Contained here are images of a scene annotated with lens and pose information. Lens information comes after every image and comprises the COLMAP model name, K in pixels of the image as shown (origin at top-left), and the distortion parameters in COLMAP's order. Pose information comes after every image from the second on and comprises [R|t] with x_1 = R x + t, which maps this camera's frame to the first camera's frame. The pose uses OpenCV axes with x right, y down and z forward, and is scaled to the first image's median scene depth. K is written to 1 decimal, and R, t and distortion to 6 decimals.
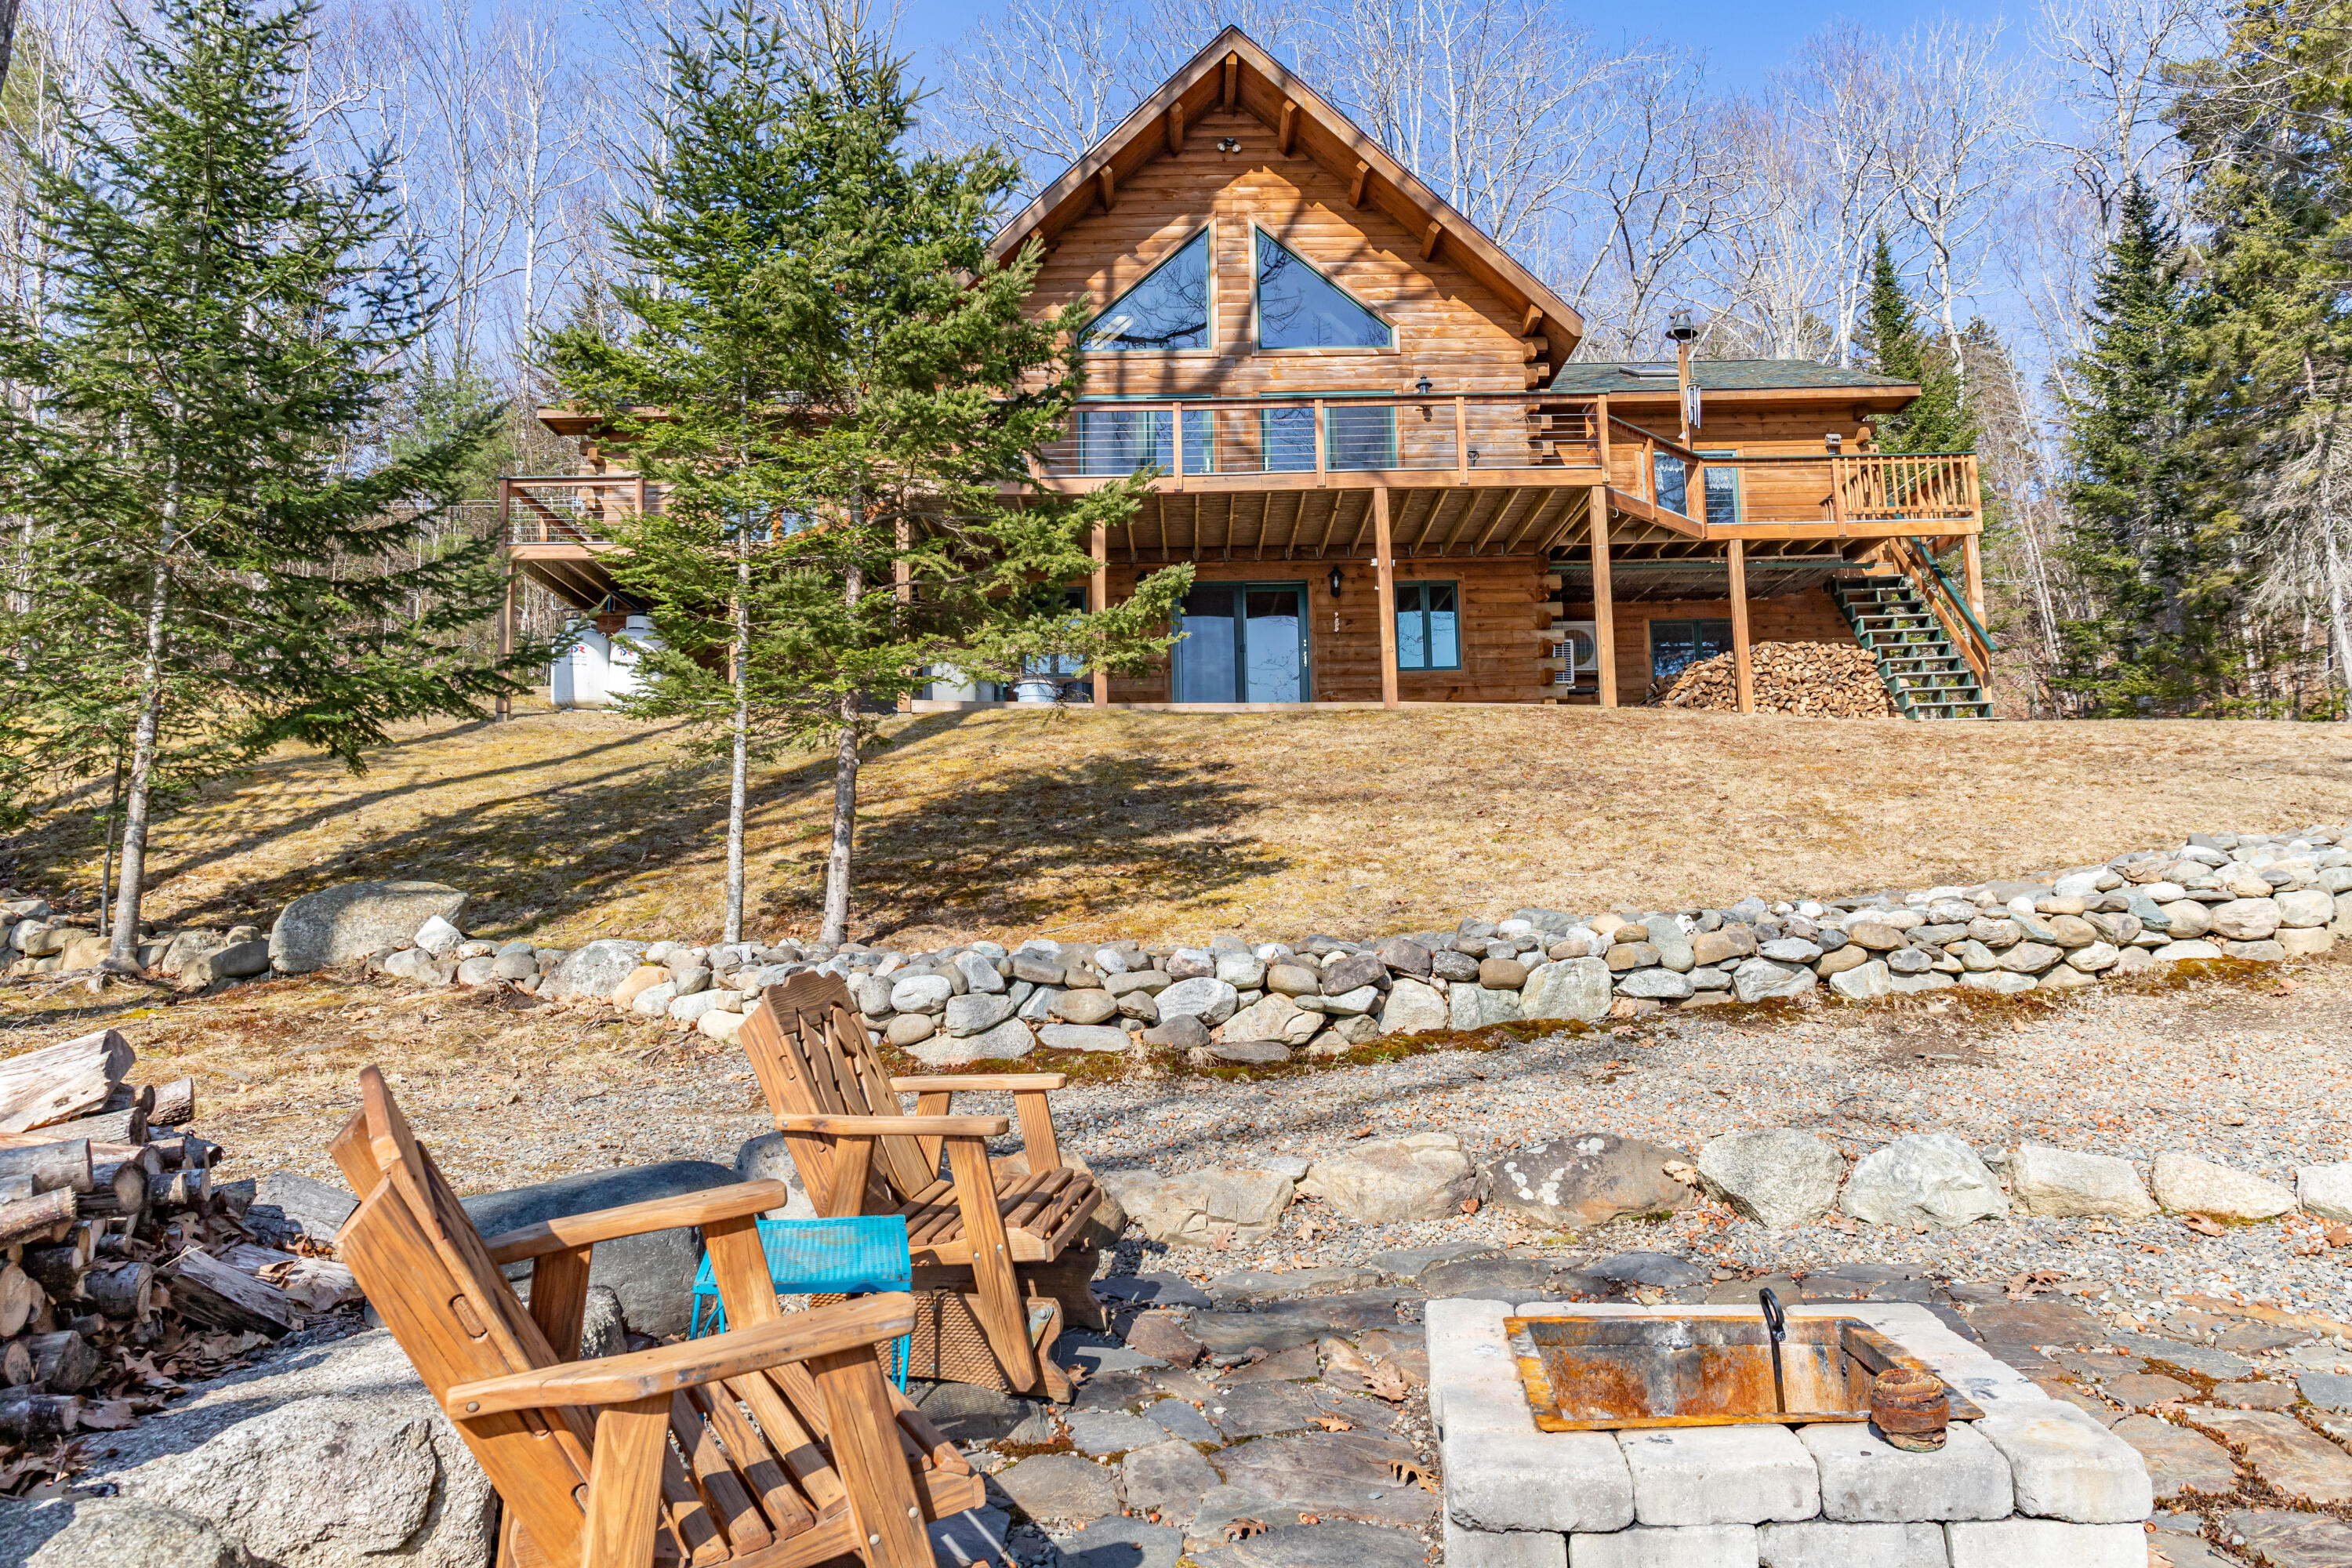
lens RADIAL K [[1532.7, 0, 1174.8], [0, 1532.7, 748.6], [0, 0, 1]] dist [-0.000748, 0.000159]
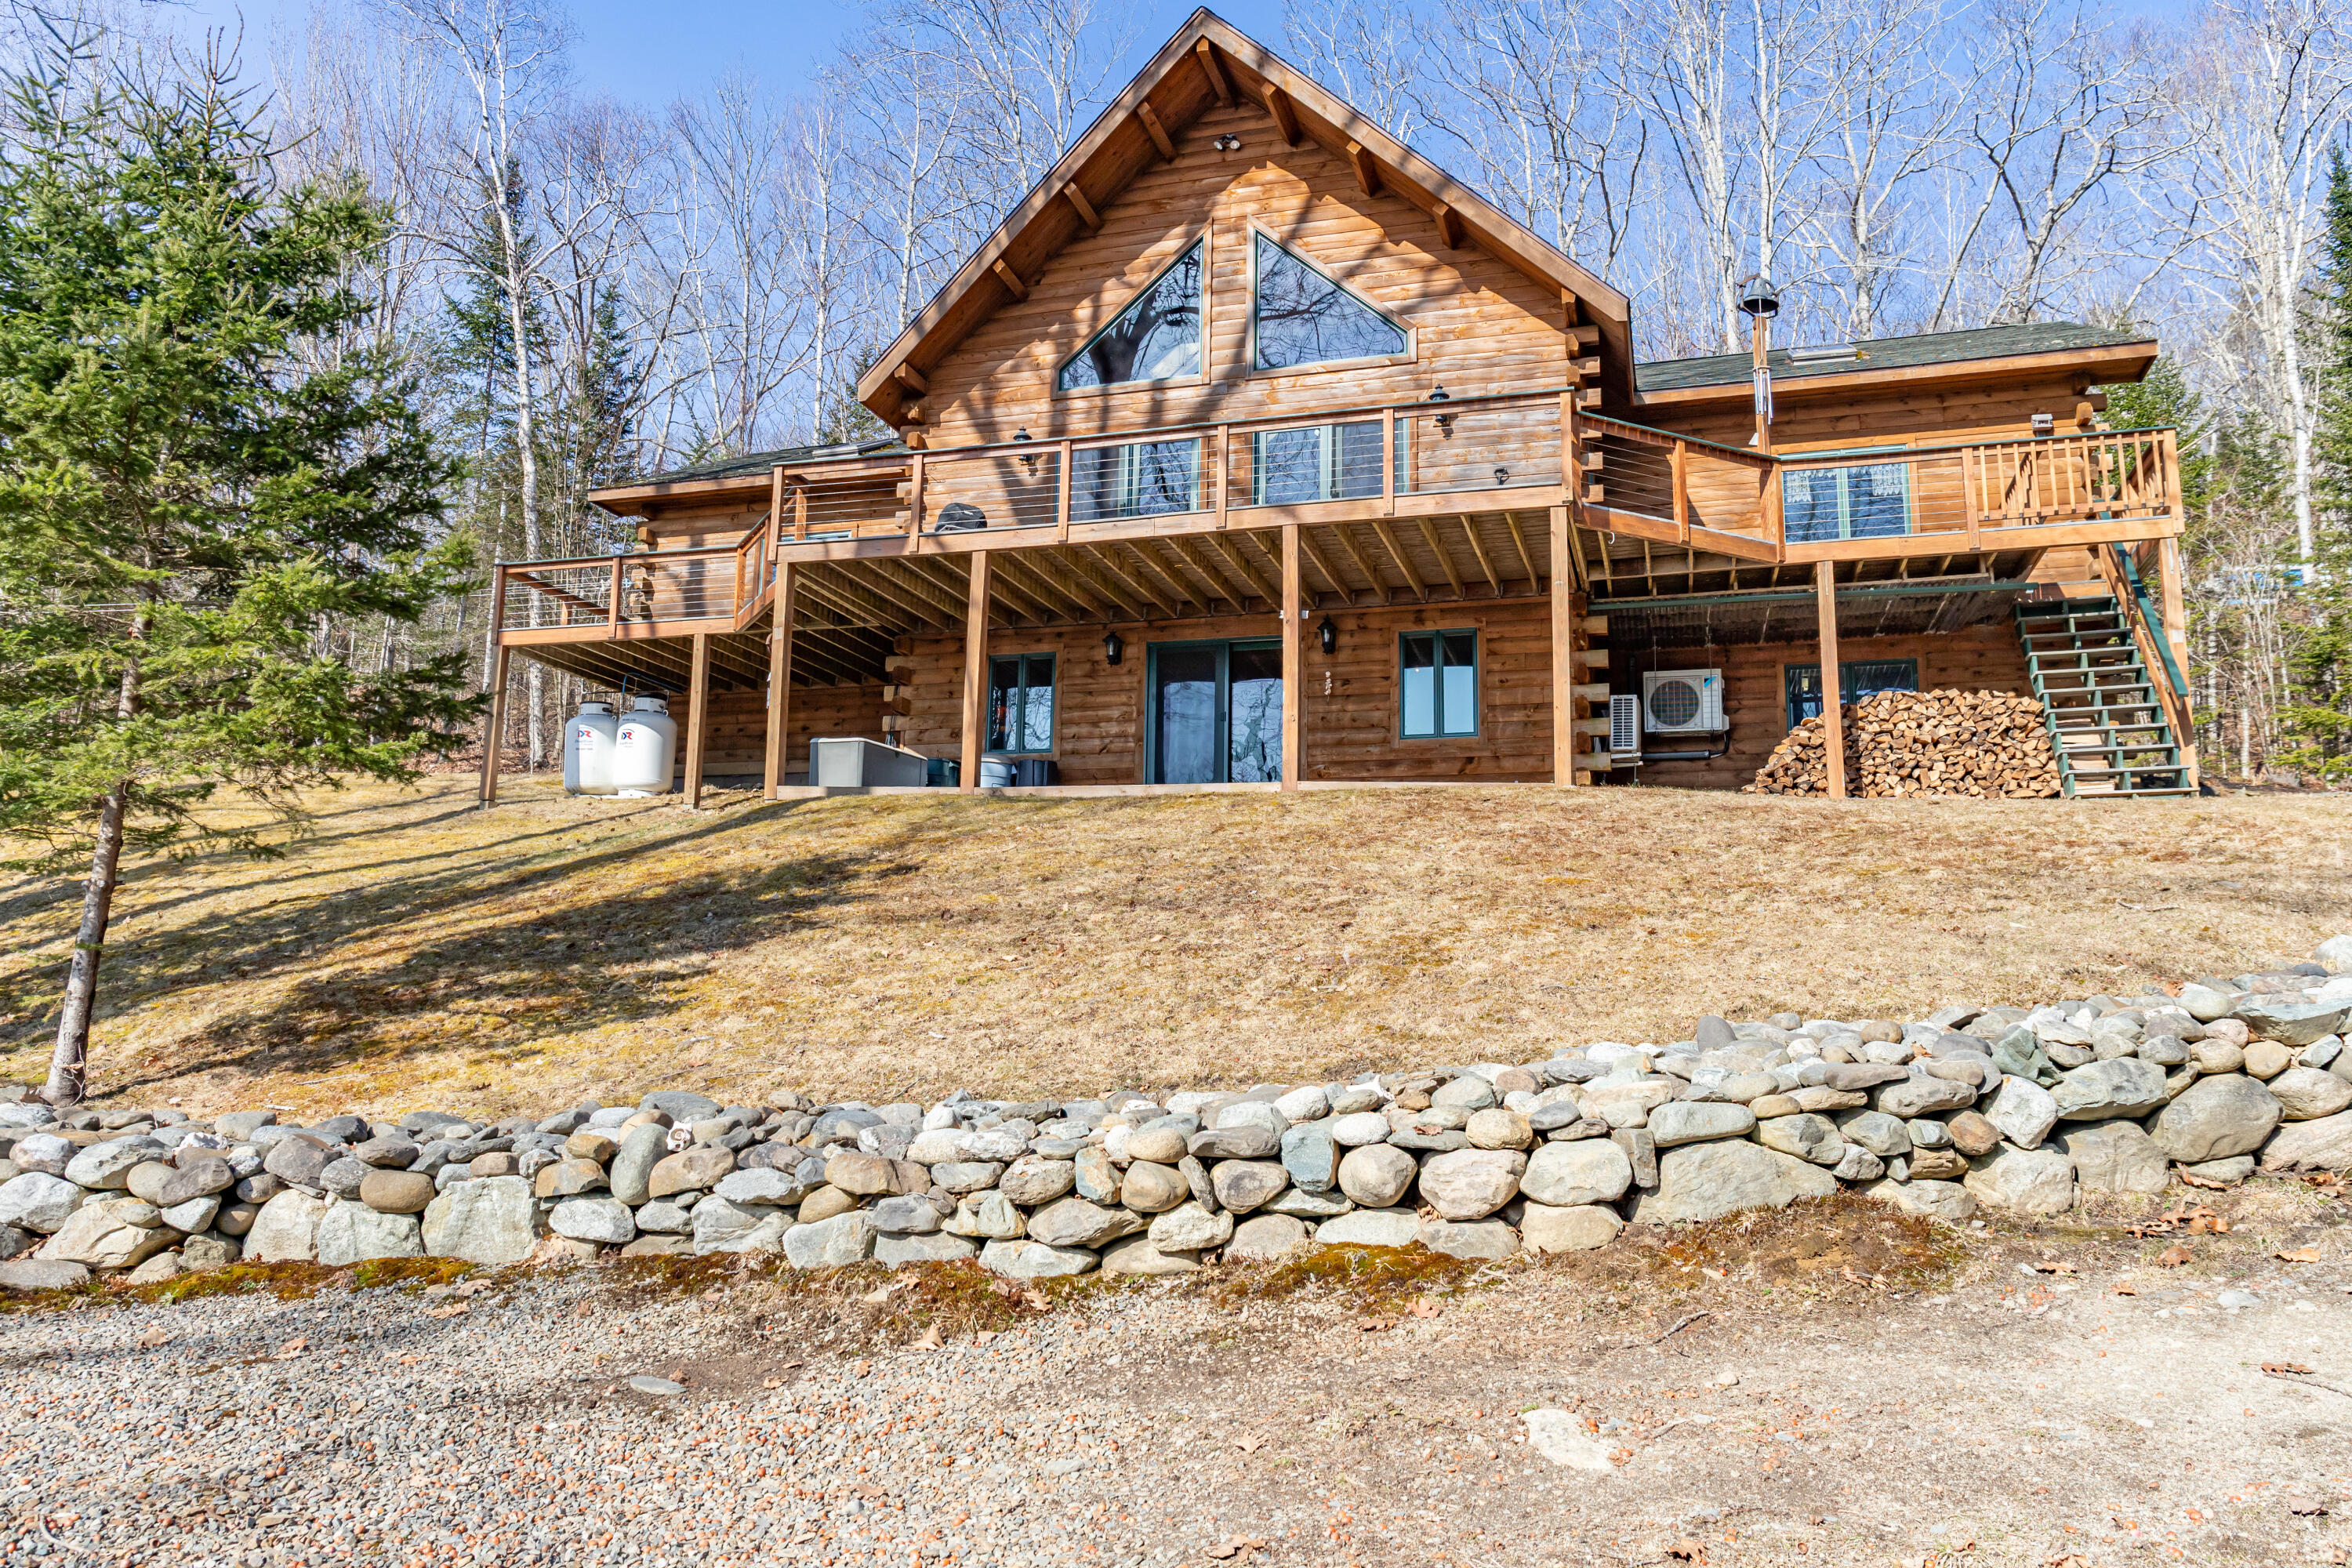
lens RADIAL K [[1609.4, 0, 1167.7], [0, 1609.4, 742.6], [0, 0, 1]] dist [0.007790, -0.001604]
pose [[0.959141, -0.020483, -0.282187, 0.262980], [0.009753, 0.999177, -0.039379, -0.015335], [0.282761, 0.035018, 0.958551, 0.121794]]
